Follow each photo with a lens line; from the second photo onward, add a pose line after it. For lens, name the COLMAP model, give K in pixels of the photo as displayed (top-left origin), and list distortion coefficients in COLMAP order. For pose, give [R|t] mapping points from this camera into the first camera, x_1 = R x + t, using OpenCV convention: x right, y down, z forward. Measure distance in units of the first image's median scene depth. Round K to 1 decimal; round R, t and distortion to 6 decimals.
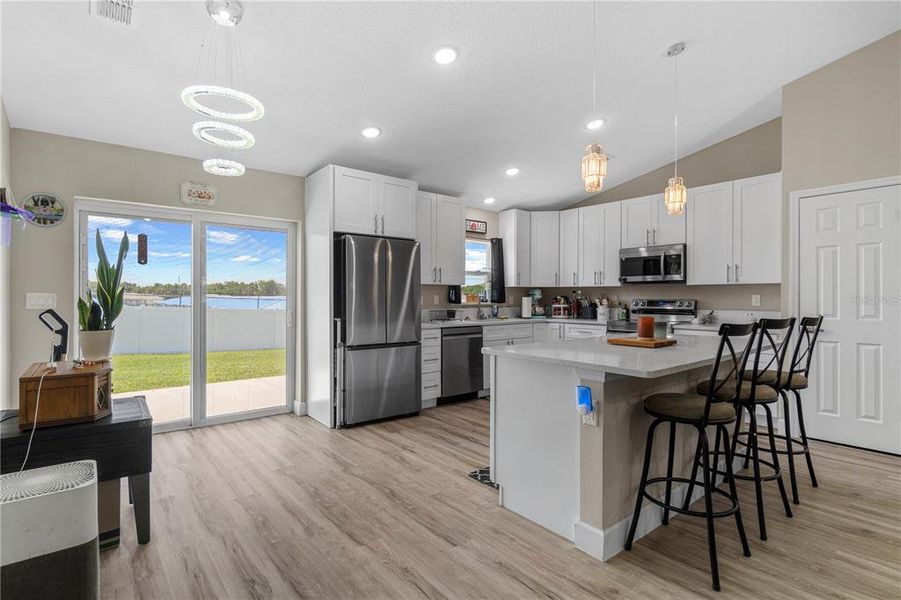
lens RADIAL K [[440.2, 0, 444.3], [0, 440.2, 298.7], [0, 0, 1]] dist [-0.000584, 0.000854]
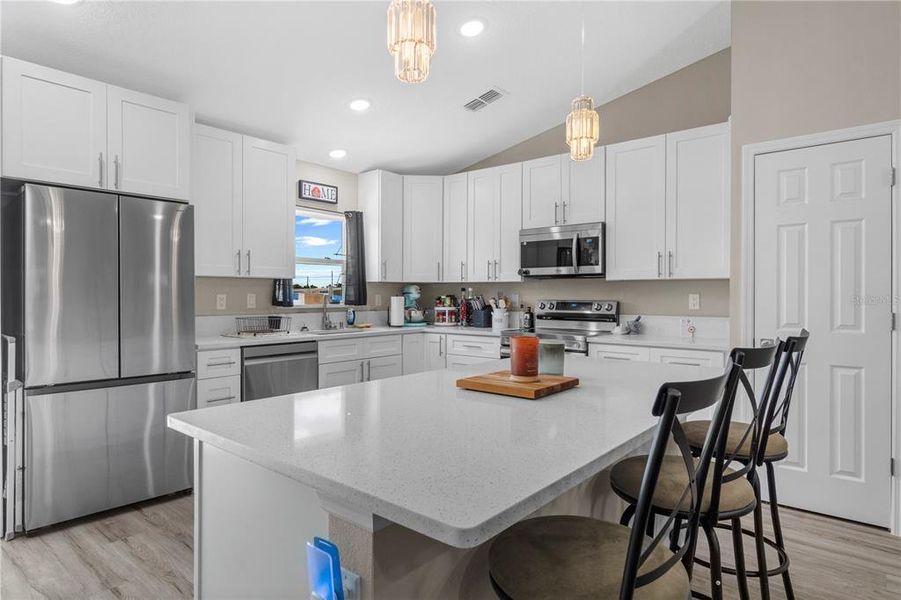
lens RADIAL K [[511.4, 0, 444.7], [0, 511.4, 299.3], [0, 0, 1]] dist [-0.001667, -0.000874]
pose [[0.983333, -0.000294, 0.181815, 0.139584], [-0.000612, 0.999988, 0.004926, -0.004072], [-0.181815, -0.004955, 0.983320, 0.227634]]
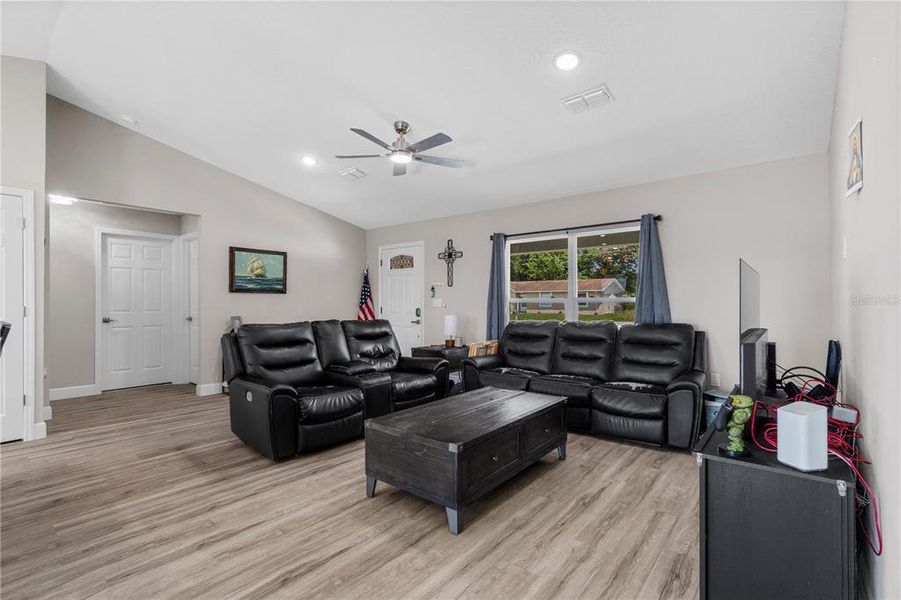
lens RADIAL K [[419.4, 0, 446.5], [0, 419.4, 291.1], [0, 0, 1]] dist [-0.011094, 0.001610]
pose [[-0.187466, 0.024587, 0.981963, -0.134965], [0.000788, 0.999690, -0.024880, 0.005975], [-0.982271, -0.003890, -0.187427, 0.097029]]
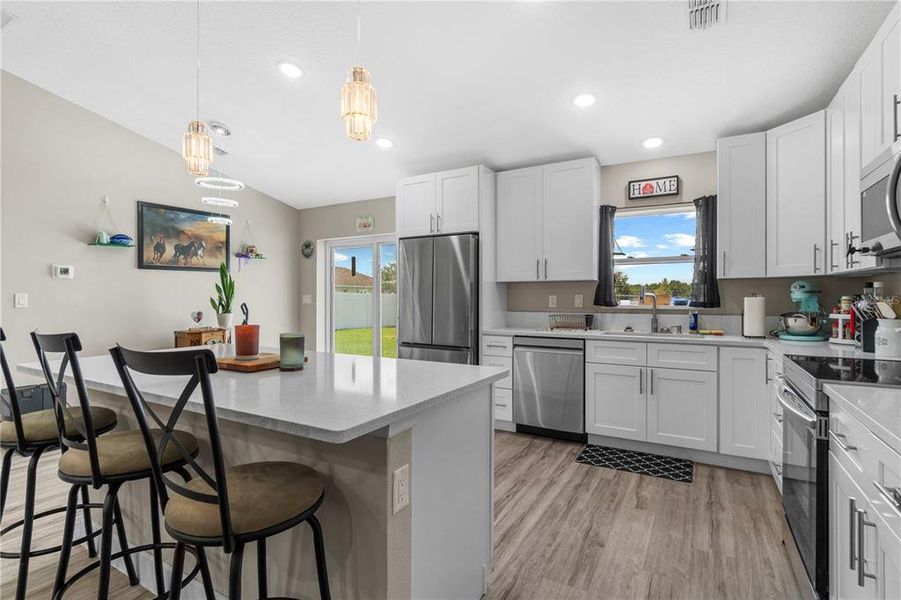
lens RADIAL K [[440.2, 0, 446.7], [0, 440.2, 297.6], [0, 0, 1]] dist [-0.000584, 0.000854]
pose [[0.354075, 0.000523, -0.935217, 0.673202], [-0.004412, 0.999990, -0.001111, -0.001106], [0.935207, 0.004520, 0.354073, 0.581846]]
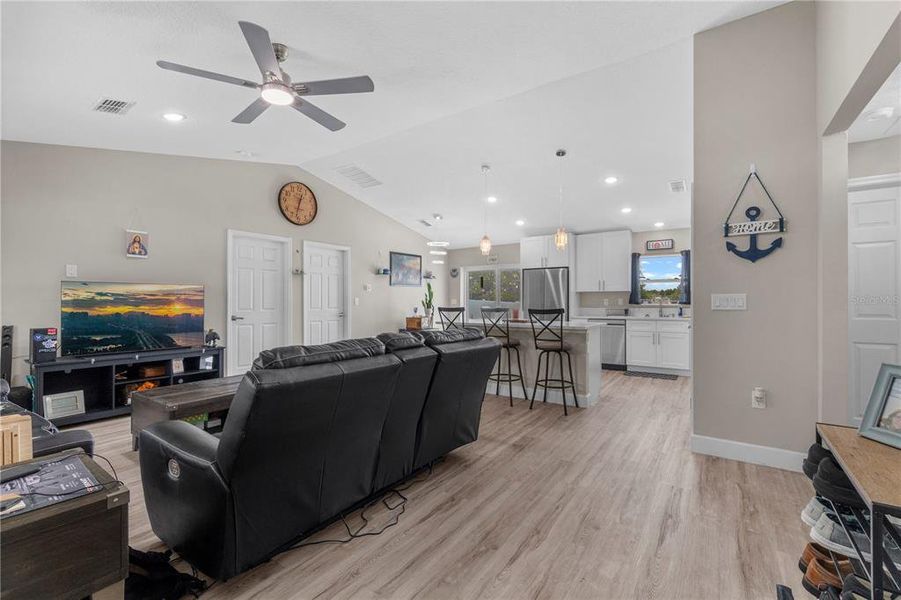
lens RADIAL K [[389.2, 0, 446.7], [0, 389.2, 299.9], [0, 0, 1]] dist [-0.005481, 0.001366]
pose [[0.278199, -0.005446, -0.960508, 1.172632], [-0.004139, 0.999968, -0.006868, 0.008981], [0.960515, 0.005887, 0.278167, 0.103818]]
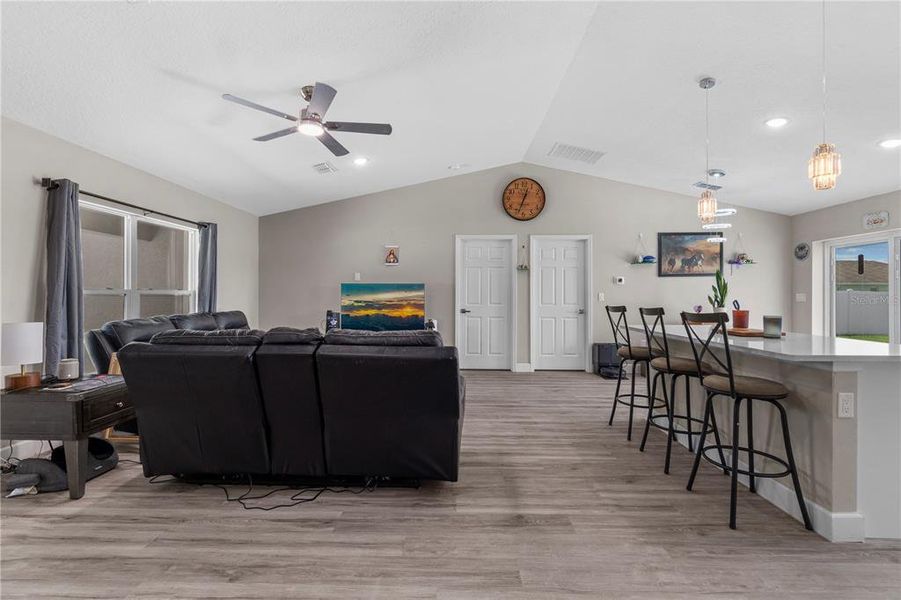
lens RADIAL K [[389.2, 0, 449.1], [0, 389.2, 294.0], [0, 0, 1]] dist [-0.005481, 0.001366]
pose [[-0.644678, -0.007039, -0.764422, 0.962361], [-0.007030, 0.999970, -0.003279, 0.004311], [0.764422, 0.003260, -0.644708, 0.595259]]
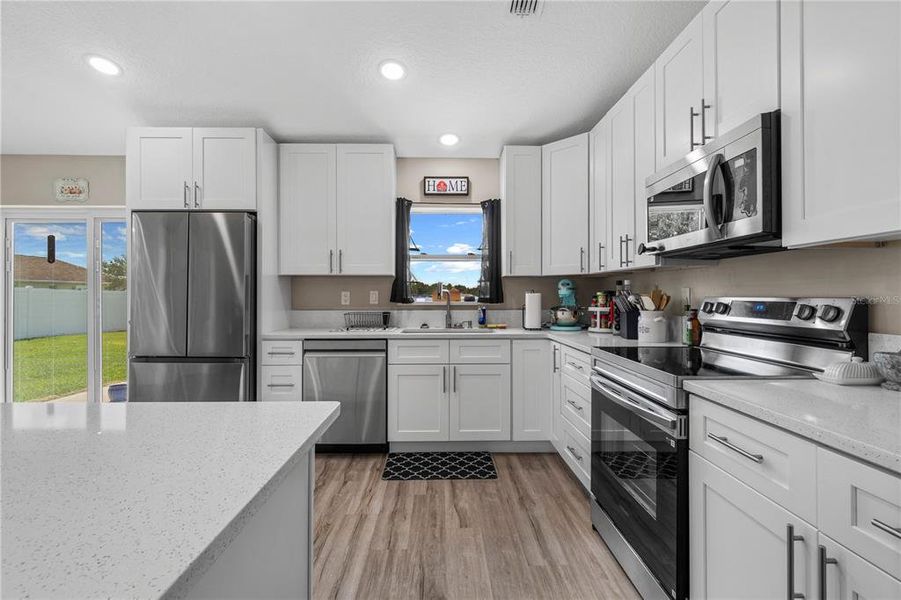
lens RADIAL K [[401.8, 0, 447.6], [0, 401.8, 295.4], [0, 0, 1]] dist [0.002176, -0.001317]
pose [[0.789235, -0.001556, -0.614090, 0.522150], [-0.002112, 0.999984, -0.005248, 0.002734], [0.614088, 0.005438, 0.789219, 0.629408]]
